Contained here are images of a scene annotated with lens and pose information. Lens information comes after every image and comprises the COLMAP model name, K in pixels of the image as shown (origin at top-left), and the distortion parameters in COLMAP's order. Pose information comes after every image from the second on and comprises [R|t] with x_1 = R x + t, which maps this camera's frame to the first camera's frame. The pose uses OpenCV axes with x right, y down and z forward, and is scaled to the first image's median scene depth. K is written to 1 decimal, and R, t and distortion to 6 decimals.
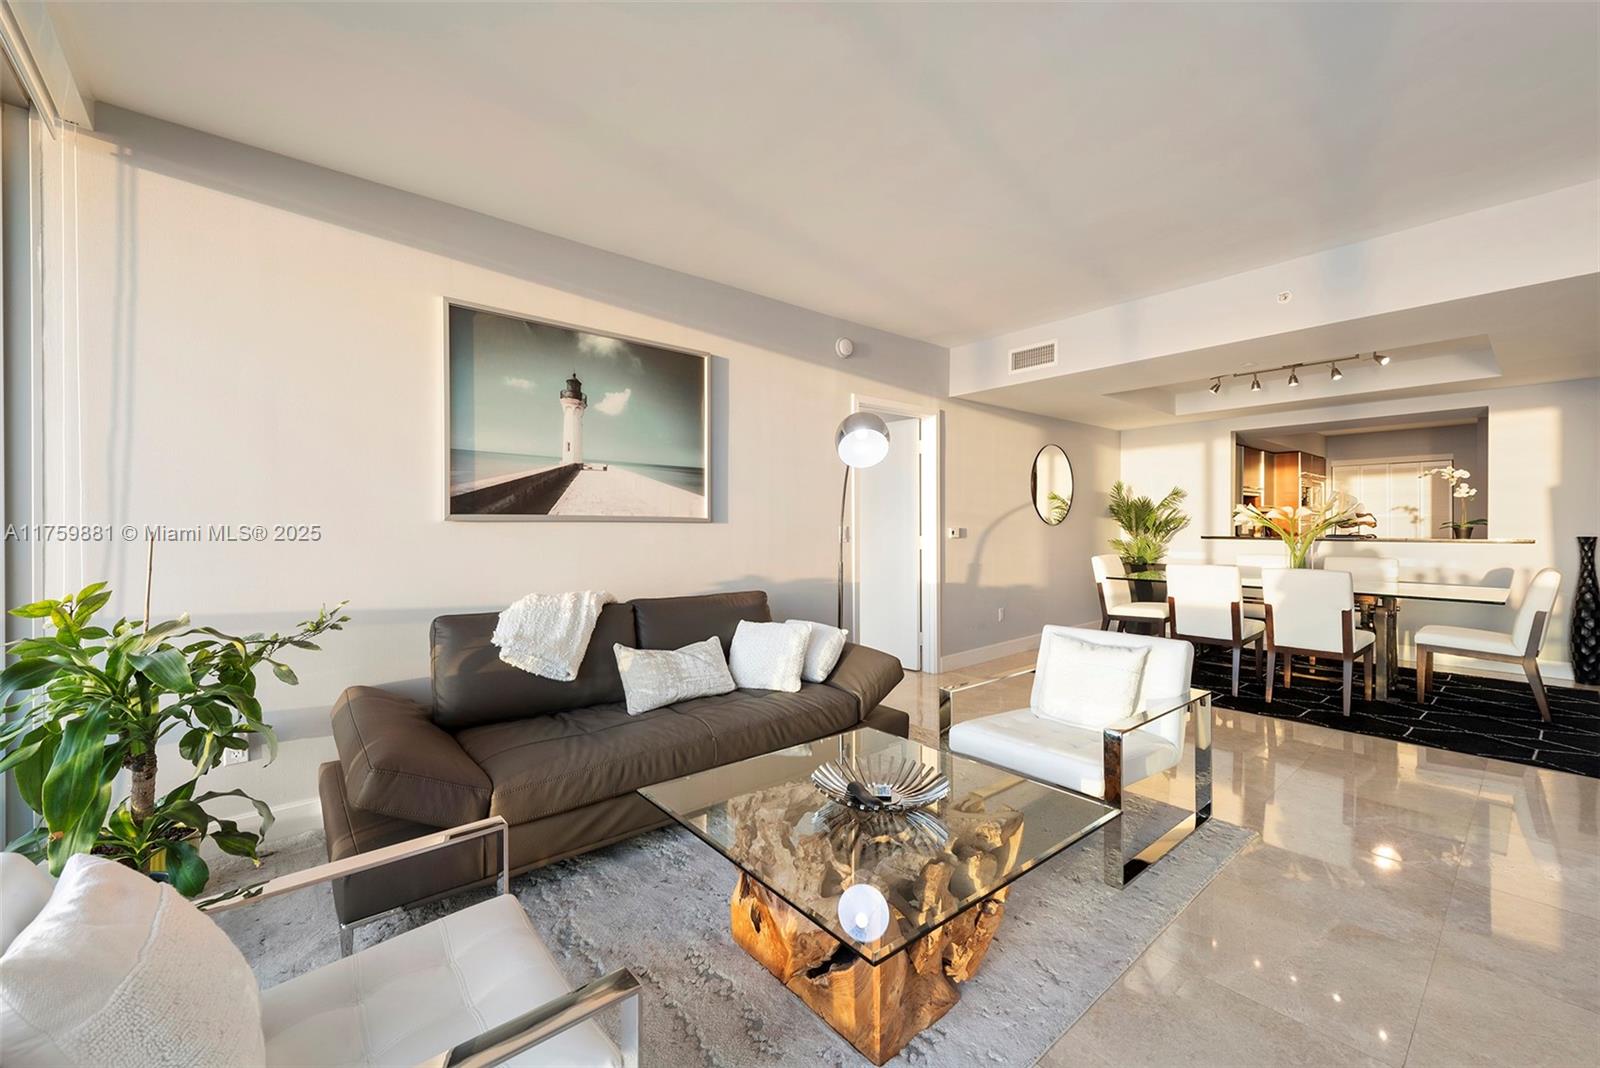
lens RADIAL K [[624.9, 0, 843.7], [0, 624.9, 526.9], [0, 0, 1]] dist [0.010037, -0.002678]
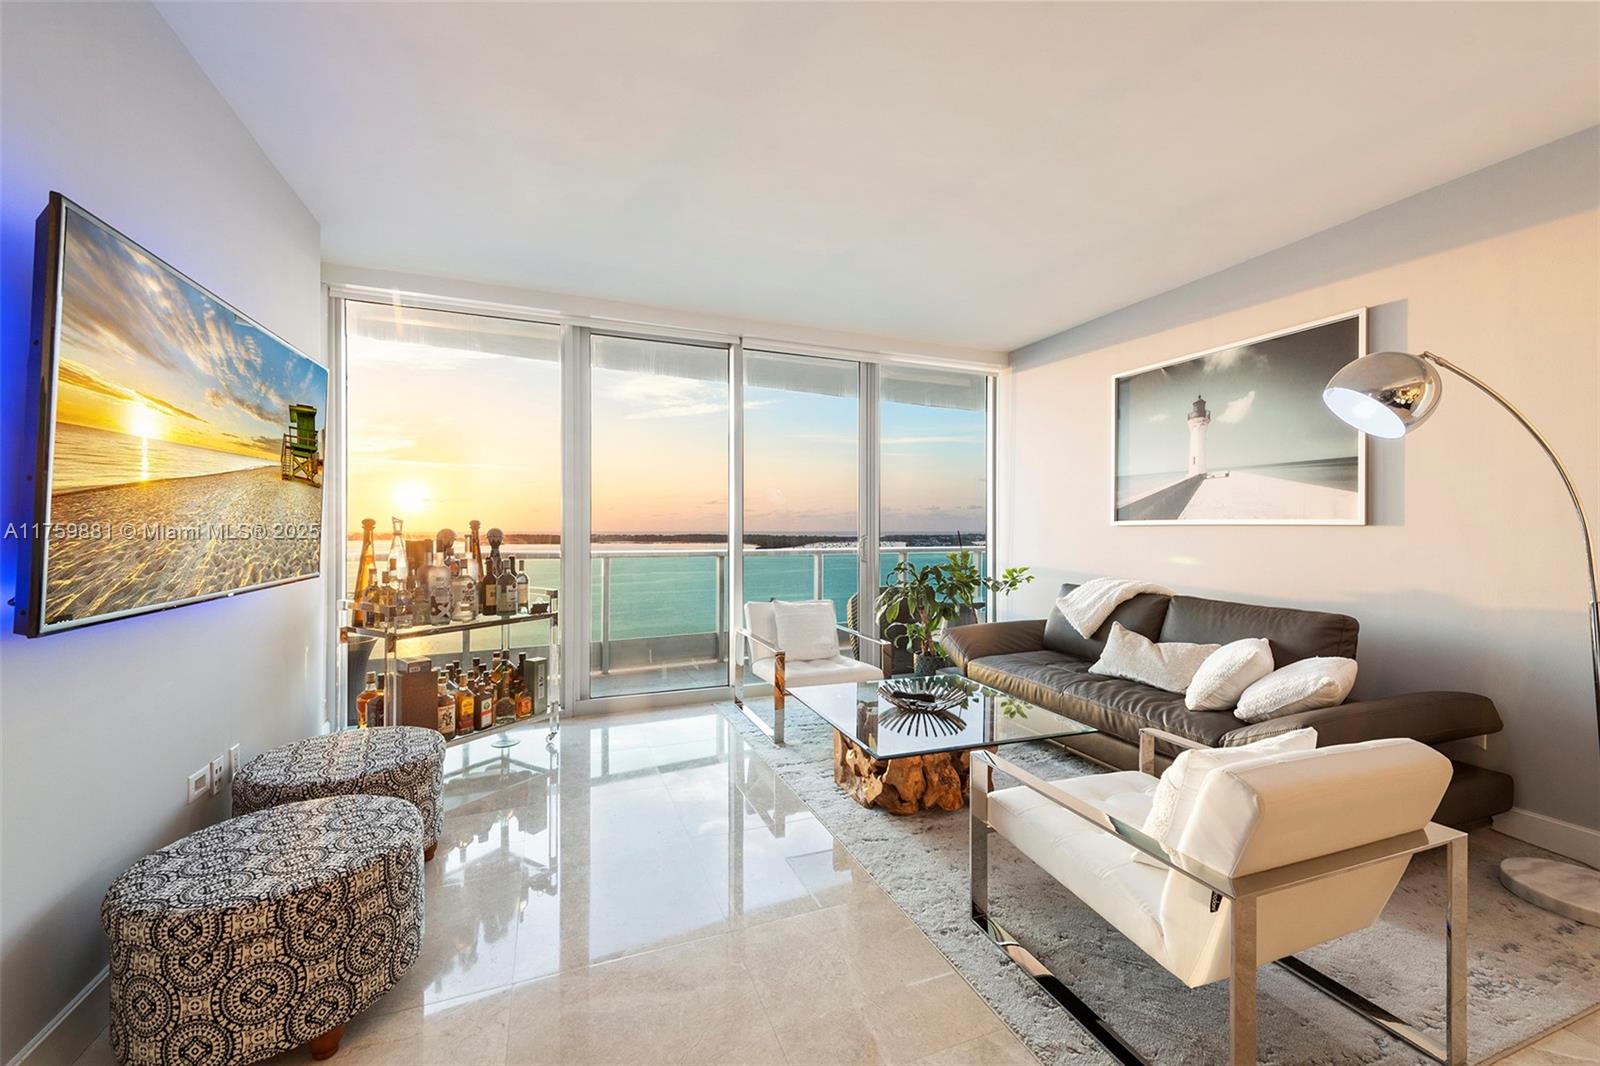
lens RADIAL K [[624.9, 0, 816.7], [0, 624.9, 531.2], [0, 0, 1]] dist [0.010037, -0.002678]
pose [[-0.335797, 0.007817, -0.941902, 0.762472], [-0.002511, 0.999955, 0.009194, -0.005591], [0.941931, 0.005453, -0.335762, 0.631852]]
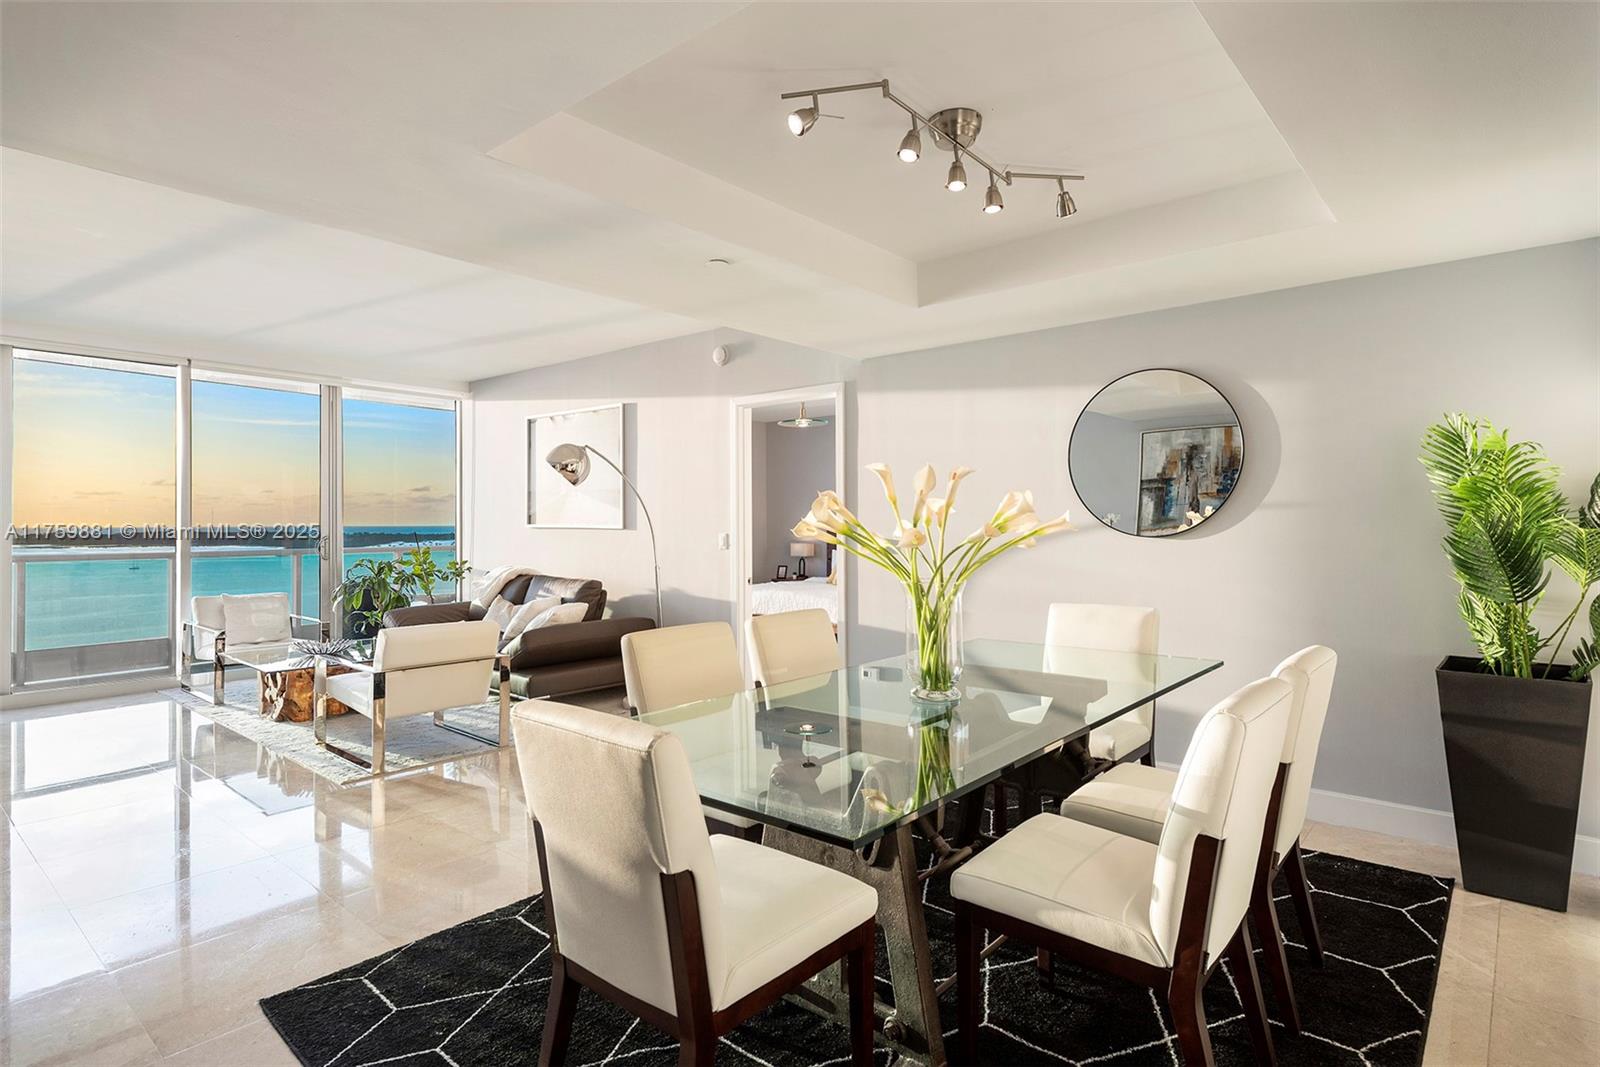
lens RADIAL K [[837.7, 0, 803.9], [0, 837.7, 514.6], [0, 0, 1]] dist [0.001976, -0.000059]
pose [[0.134580, -0.007085, -0.990877, 1.645275], [-0.004039, 0.999962, -0.007698, -0.025987], [0.990895, 0.005038, 0.134546, 1.163424]]
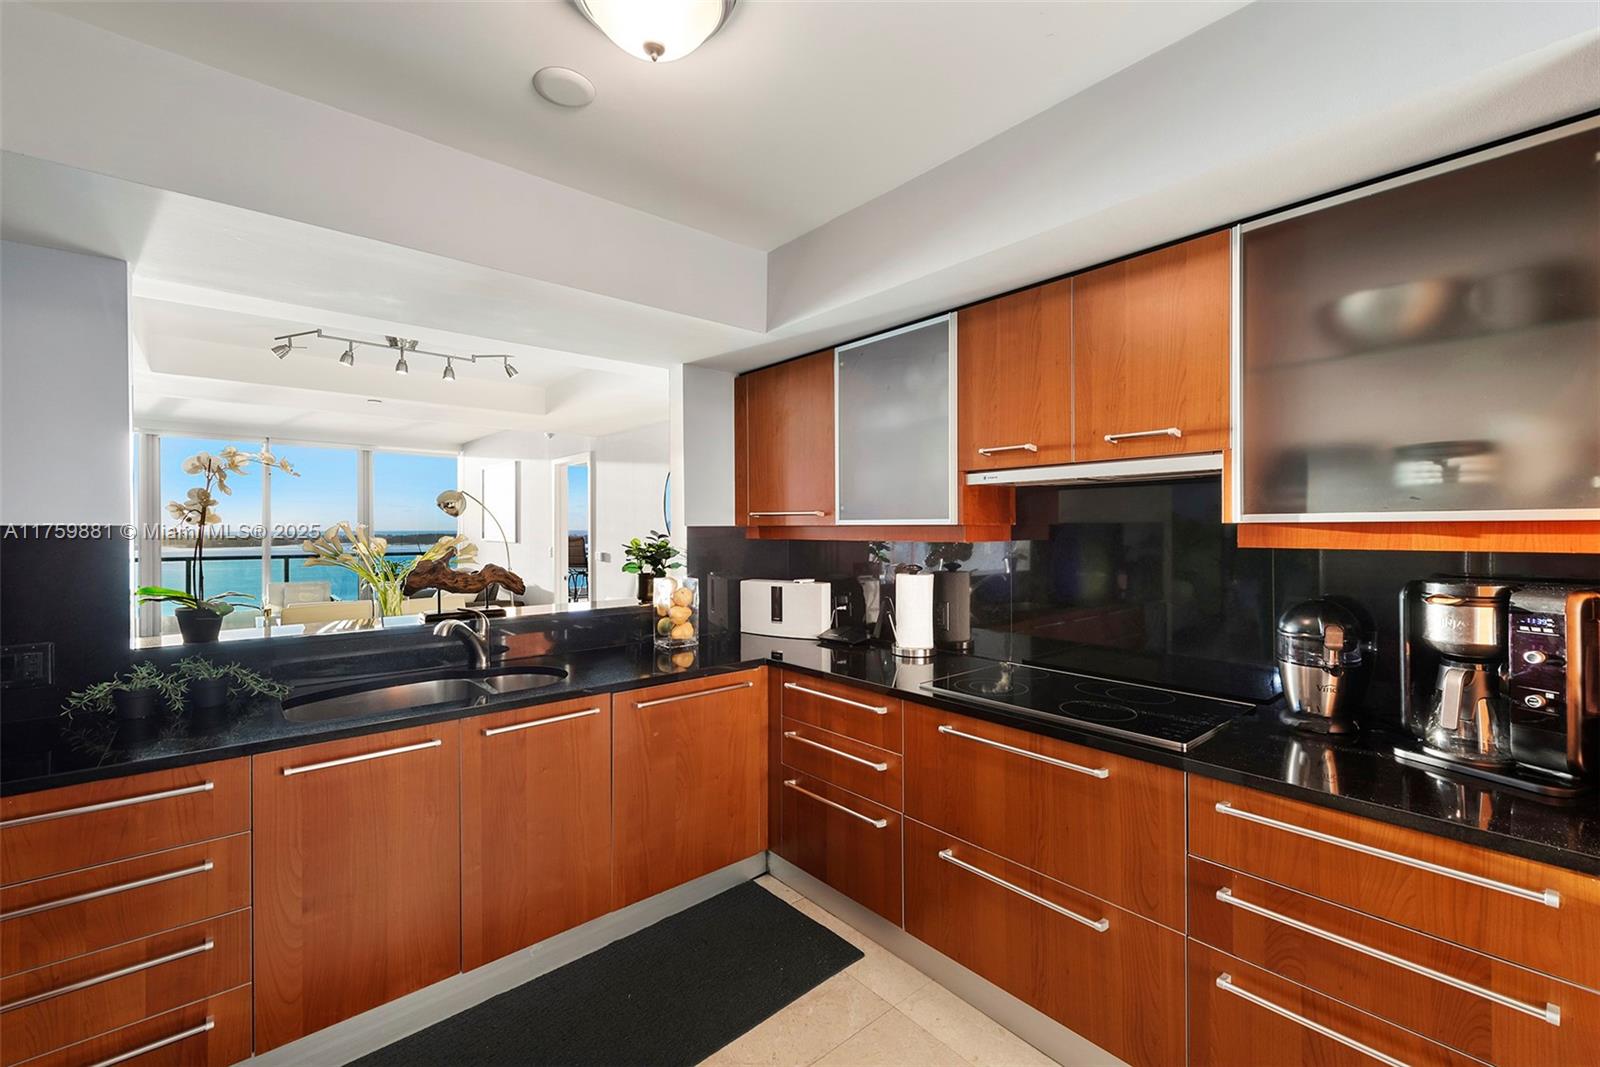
lens RADIAL K [[661.2, 0, 810.4], [0, 661.2, 540.6], [0, 0, 1]] dist [0.003914, -0.000291]
pose [[-0.005488, 0.022550, -0.999731, 2.004791], [-0.005111, 0.999732, 0.022578, -0.070302], [0.999972, 0.005233, -0.005371, 2.020477]]
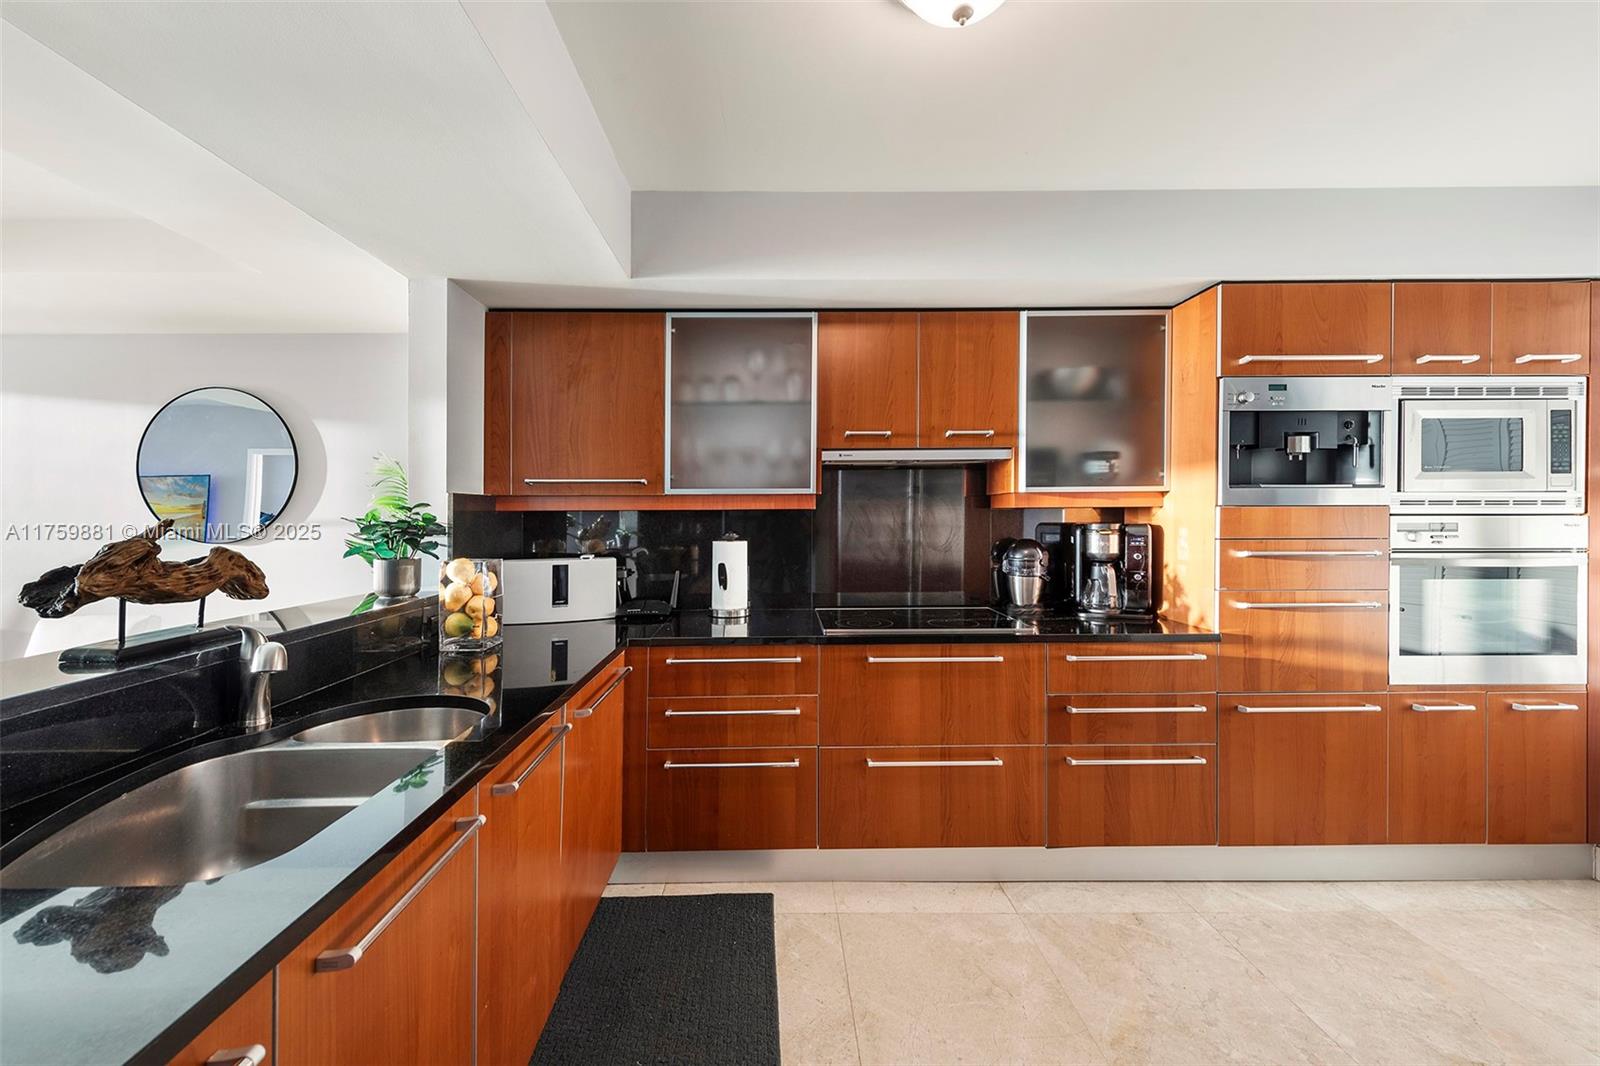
lens RADIAL K [[624.9, 0, 781.2], [0, 624.9, 528.5], [0, 0, 1]] dist [0.010037, -0.002678]
pose [[0.761205, 0.011179, -0.648415, 1.795422], [0.000157, 0.999848, 0.017421, -0.044417], [0.648512, -0.013362, 0.761087, 1.590419]]
